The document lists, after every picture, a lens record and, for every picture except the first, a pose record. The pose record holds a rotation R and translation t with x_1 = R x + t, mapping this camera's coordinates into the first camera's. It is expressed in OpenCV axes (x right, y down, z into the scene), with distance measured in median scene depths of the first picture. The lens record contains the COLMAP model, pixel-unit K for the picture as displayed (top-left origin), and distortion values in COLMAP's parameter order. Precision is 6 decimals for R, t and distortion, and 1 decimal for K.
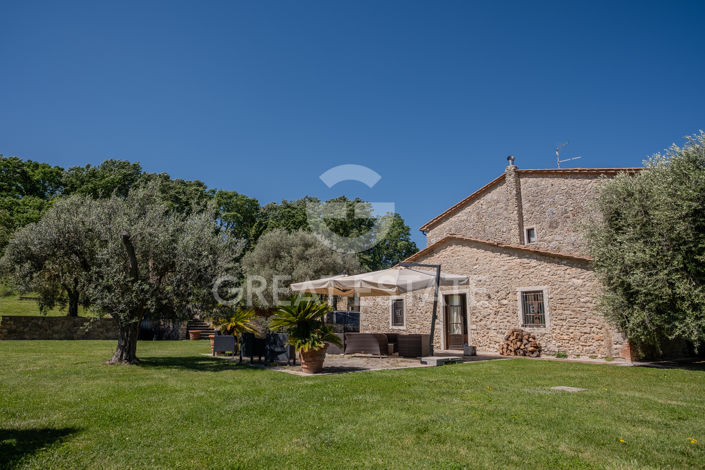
lens RADIAL K [[398.6, 0, 352.5], [0, 398.6, 235.0], [0, 0, 1]] dist [-0.034159, 0.026582]
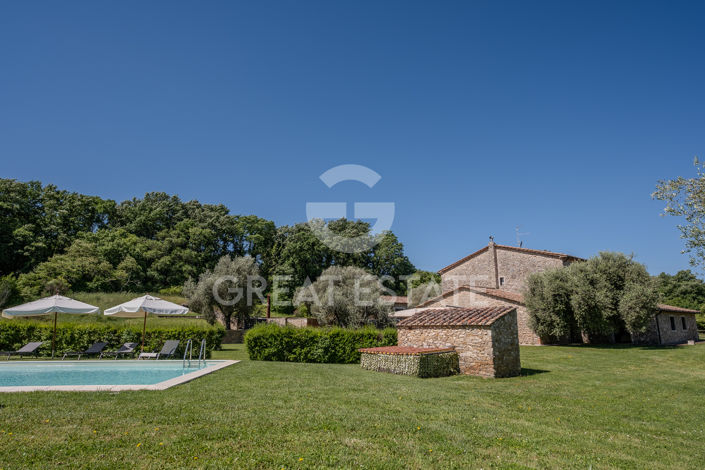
lens RADIAL K [[404.7, 0, 352.6], [0, 404.7, 246.1], [0, 0, 1]] dist [-0.002104, -0.000132]
pose [[0.997642, -0.013787, 0.067236, -0.357518], [0.011660, 0.999422, 0.031926, -0.220246], [-0.067637, -0.031067, 0.997226, -0.801768]]
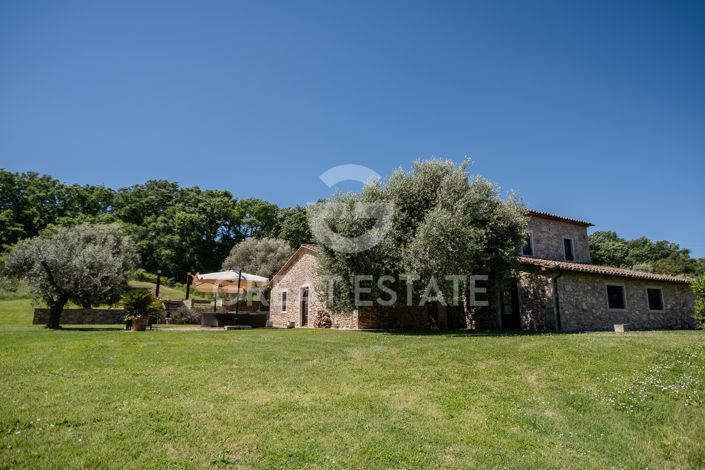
lens RADIAL K [[398.6, 0, 352.5], [0, 398.6, 235.0], [0, 0, 1]] dist [-0.034159, 0.026582]
pose [[0.987796, -0.045458, -0.148972, 0.527303], [0.047443, 0.998826, 0.009799, -0.032389], [0.148351, -0.016747, 0.988793, -0.295172]]
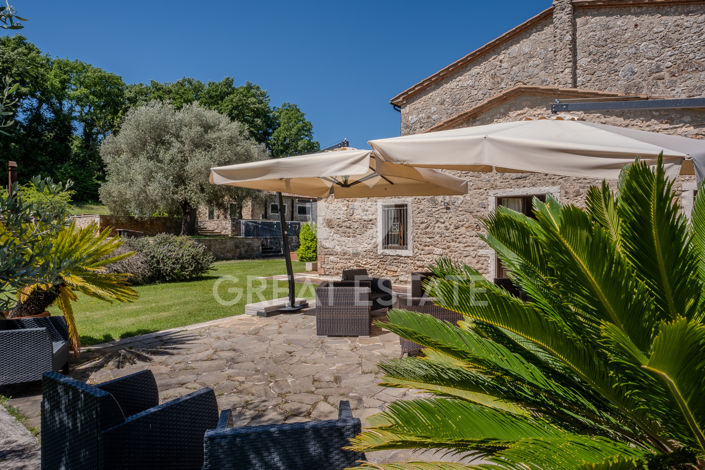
lens RADIAL K [[395.2, 0, 337.4], [0, 395.2, 222.5], [0, 0, 1]] dist [-0.000063, -0.000108]
pose [[0.967489, -0.010737, 0.252686, -0.106163], [-0.040127, 0.979927, 0.195278, 0.069516], [-0.249711, -0.199069, 0.947637, 0.421938]]
